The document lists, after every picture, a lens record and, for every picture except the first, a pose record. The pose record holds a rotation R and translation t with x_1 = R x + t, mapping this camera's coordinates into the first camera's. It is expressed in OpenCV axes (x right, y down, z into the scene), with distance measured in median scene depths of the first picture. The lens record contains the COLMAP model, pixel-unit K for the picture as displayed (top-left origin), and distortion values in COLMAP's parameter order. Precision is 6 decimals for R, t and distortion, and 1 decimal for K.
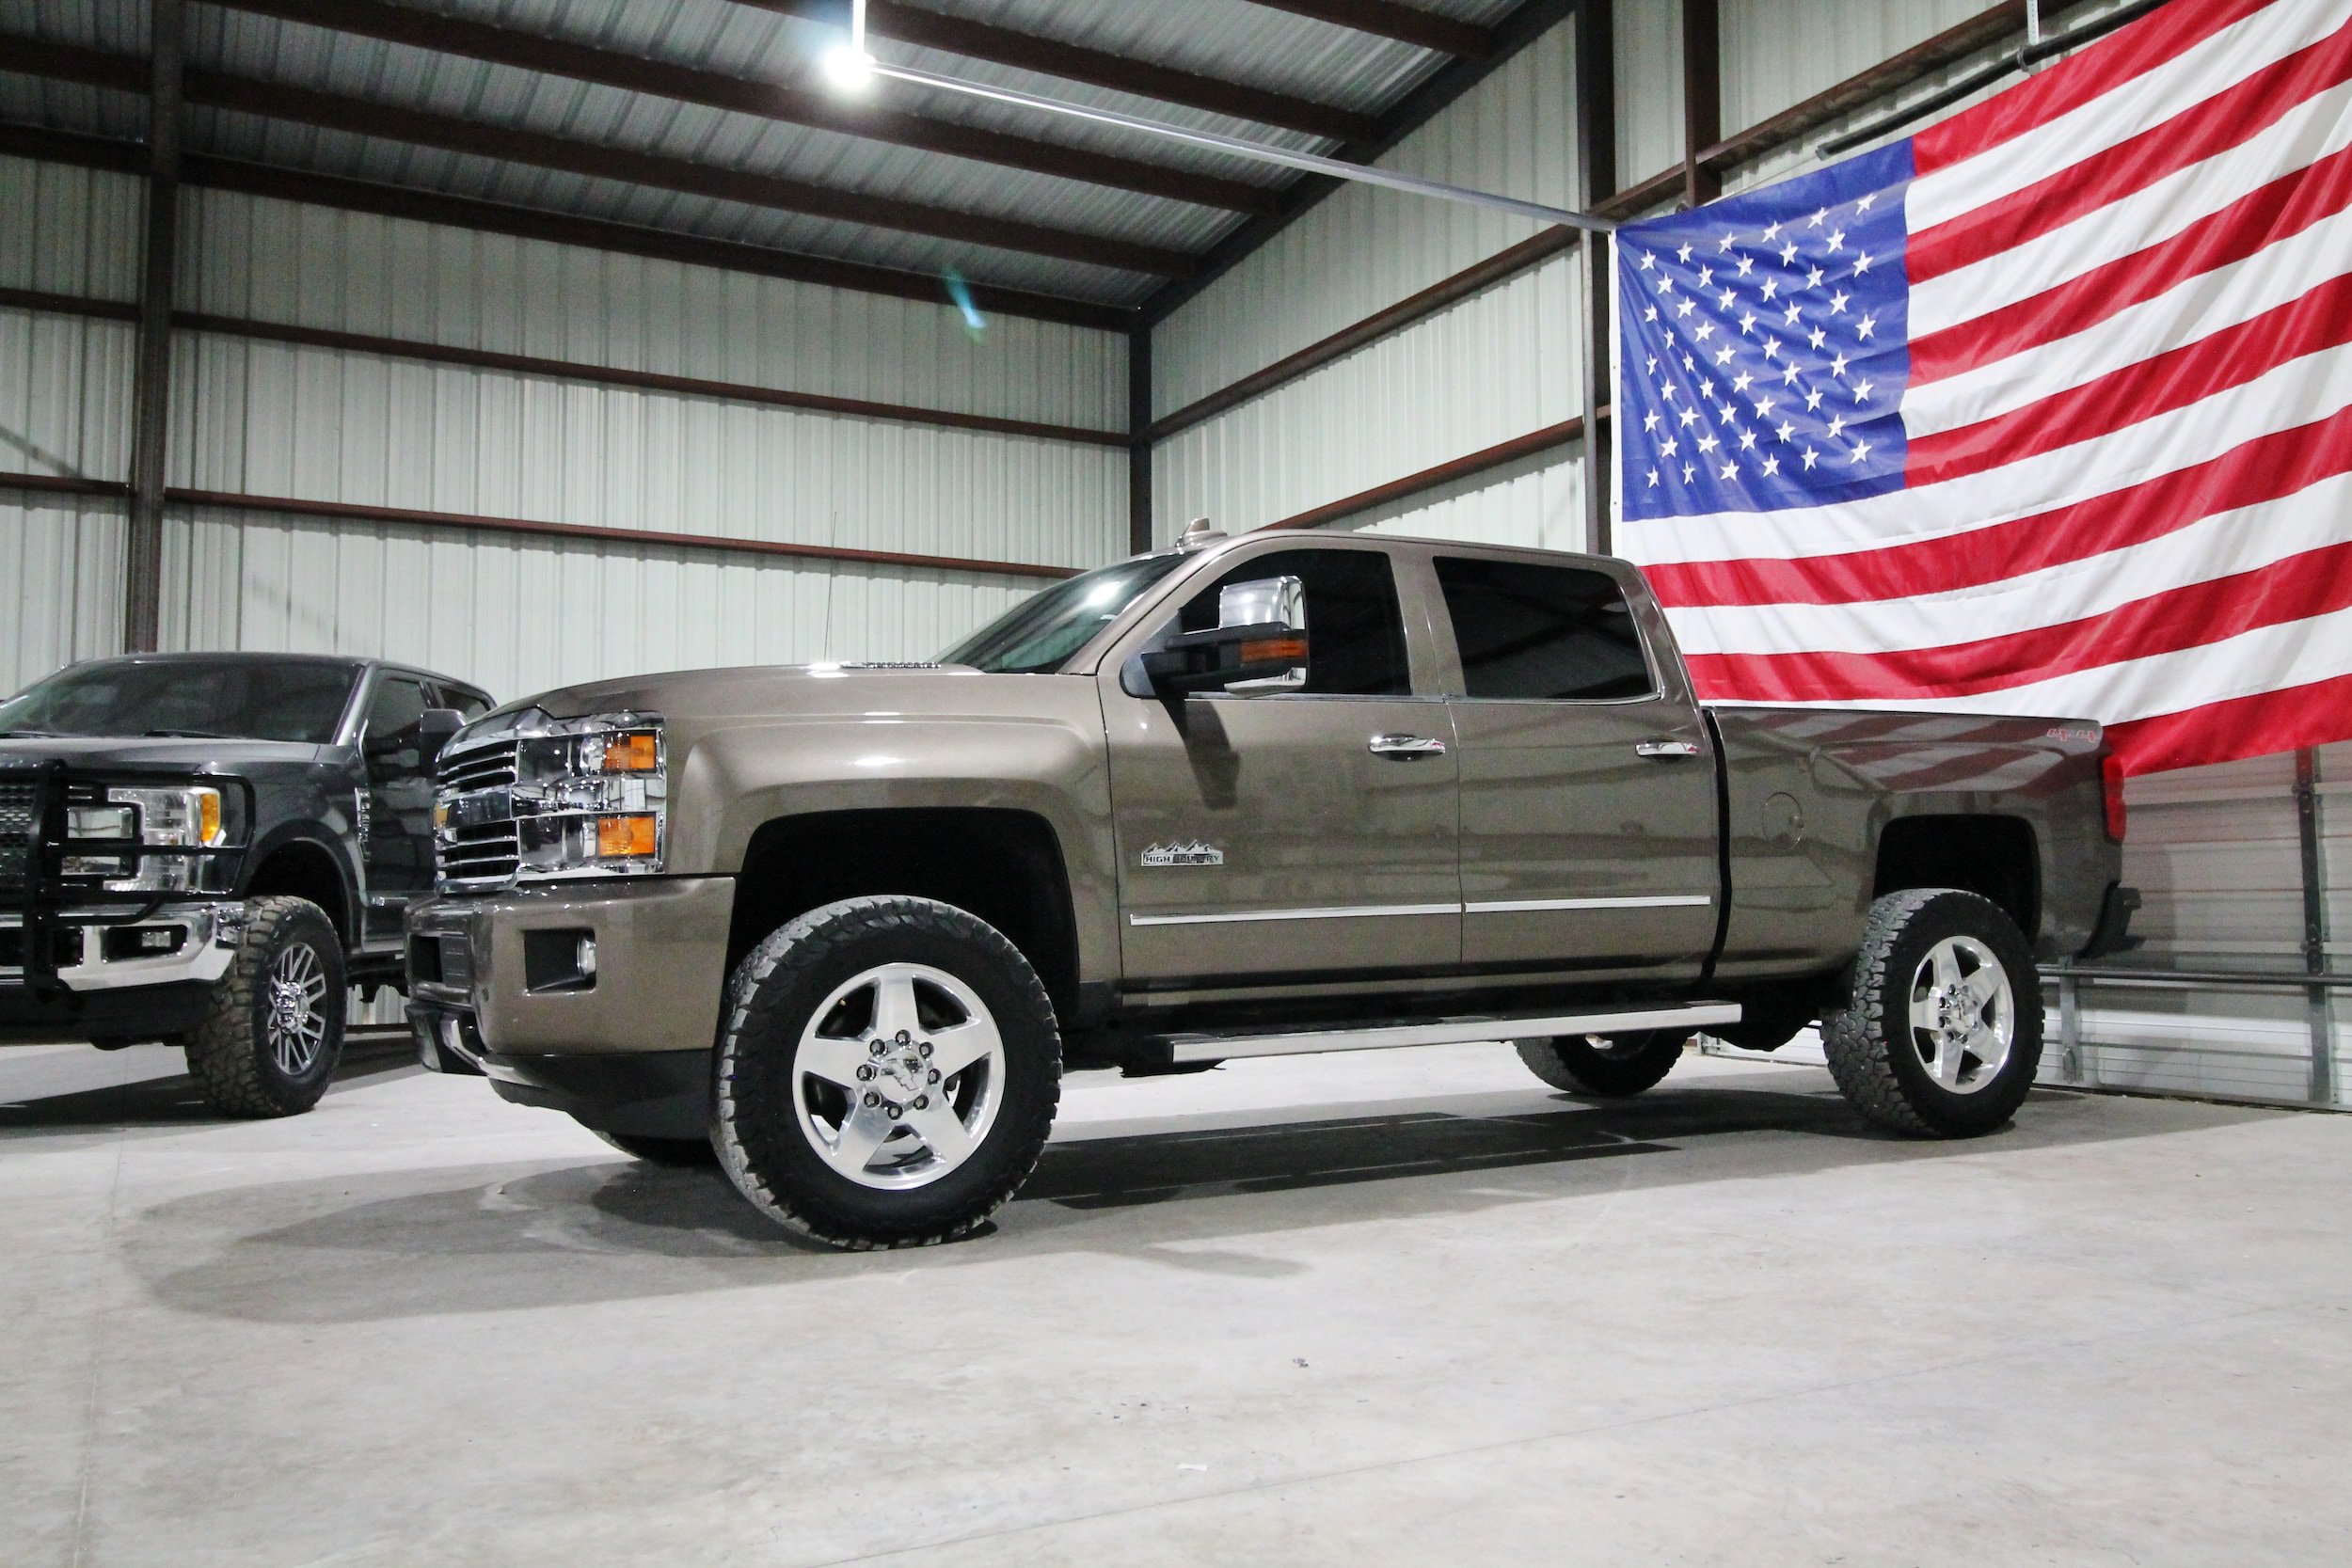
lens RADIAL K [[1879.6, 0, 1183.9], [0, 1879.6, 784.5], [0, 0, 1]] dist [0.011115, -0.001998]
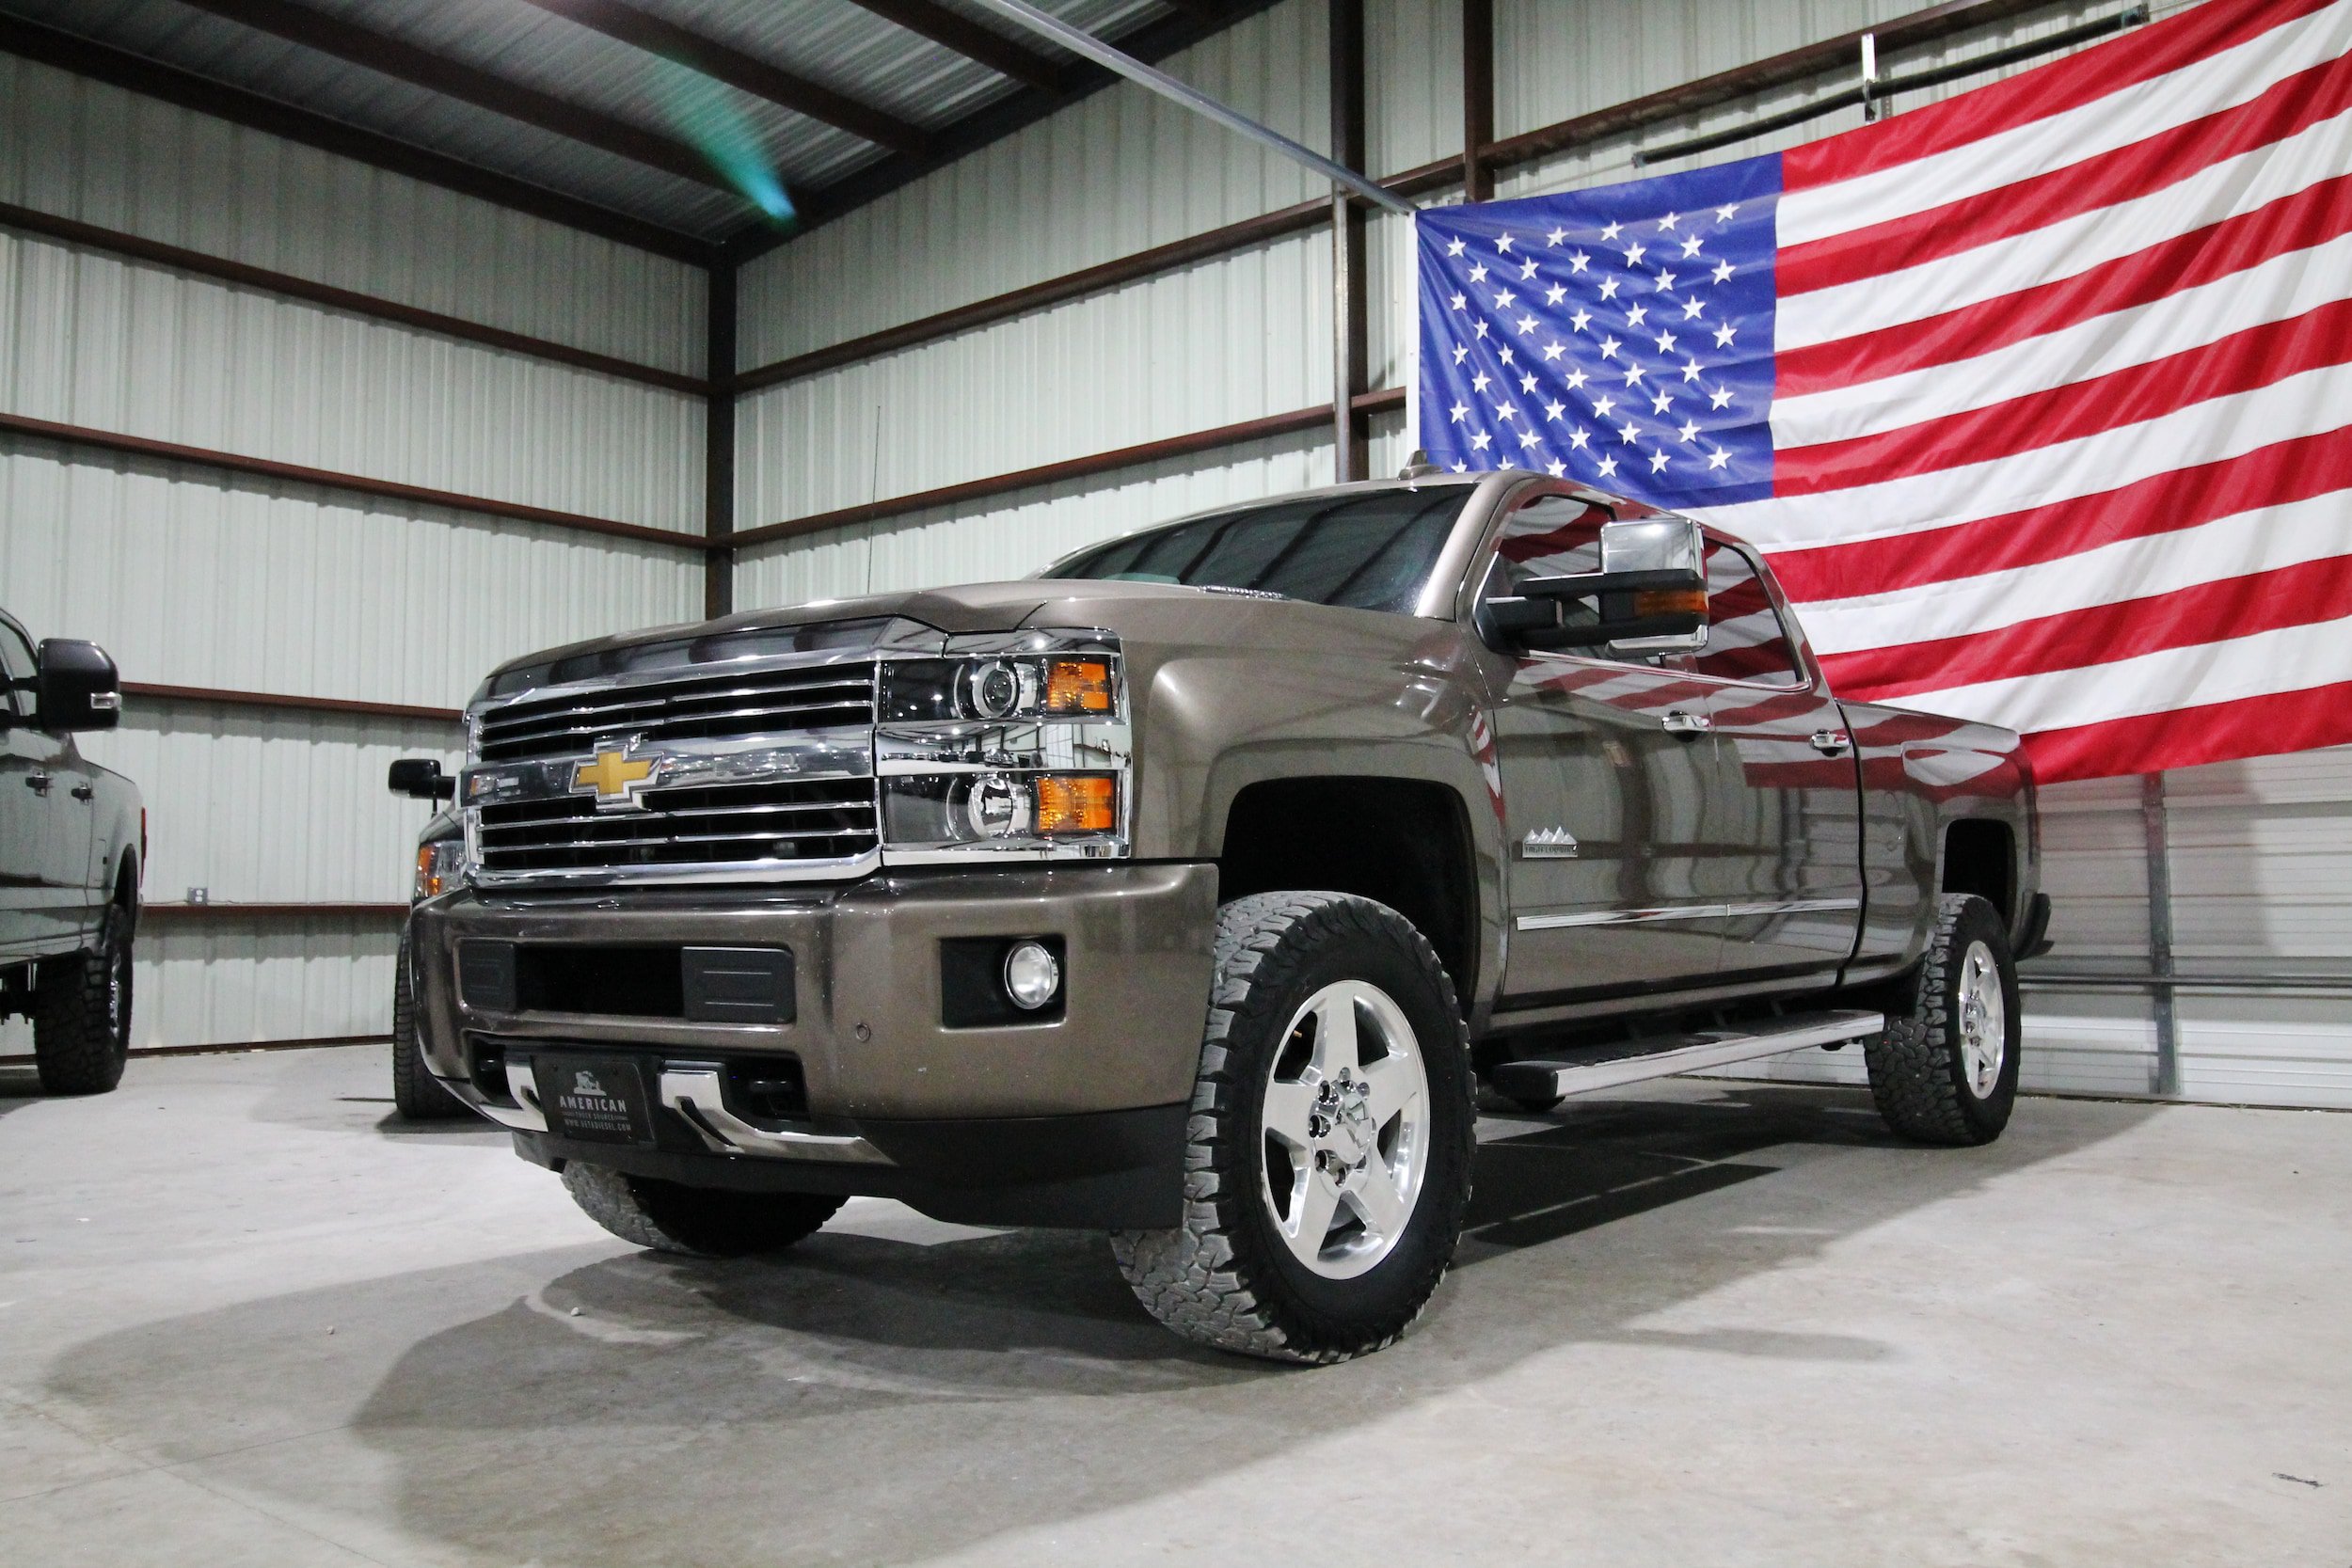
lens RADIAL K [[1882.6, 0, 1192.1], [0, 1882.6, 782.6], [0, 0, 1]] dist [0.009791, -0.000582]
pose [[0.930743, 0.026102, 0.364742, -0.259187], [-0.023669, 0.999658, -0.011139, 0.013365], [-0.364908, 0.001734, 0.931042, 0.166164]]
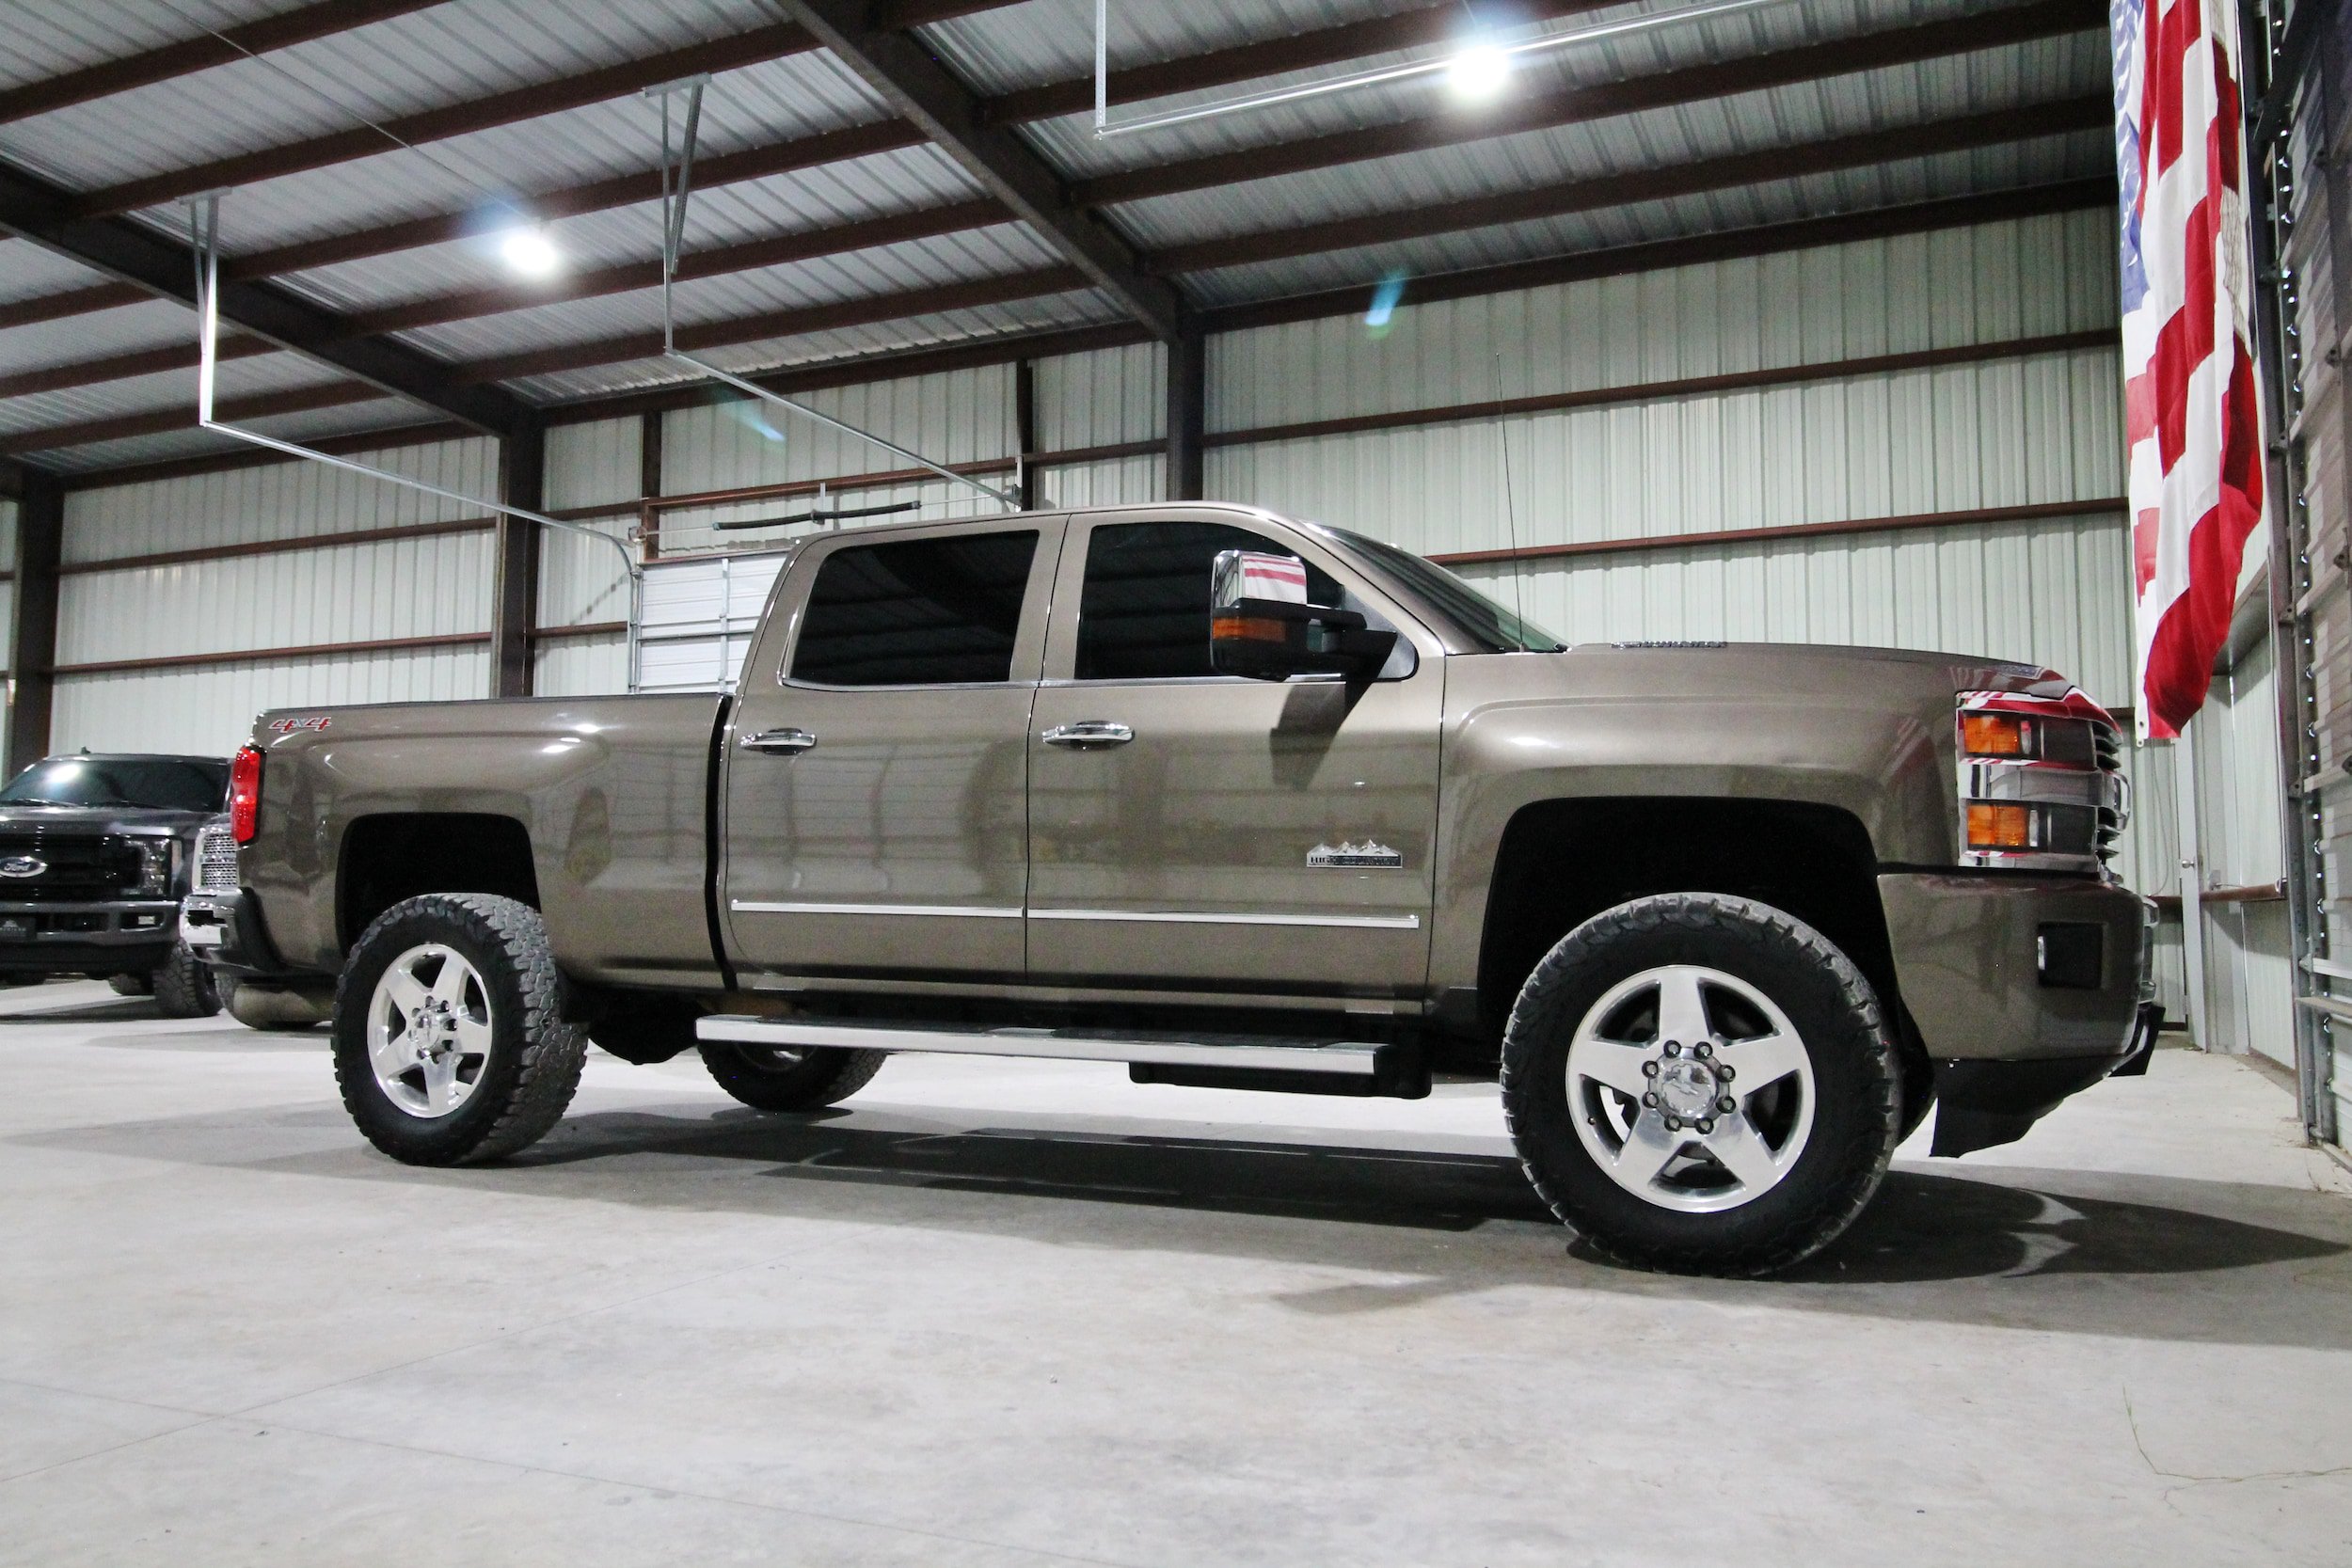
lens RADIAL K [[1801.1, 0, 1177.4], [0, 1801.1, 777.5], [0, 0, 1]] dist [0.009546, 0.001614]
pose [[0.598025, -0.050249, -0.799901, 0.628517], [0.045633, 0.998548, -0.028612, 0.021205], [0.800178, -0.019391, 0.599449, 0.377663]]
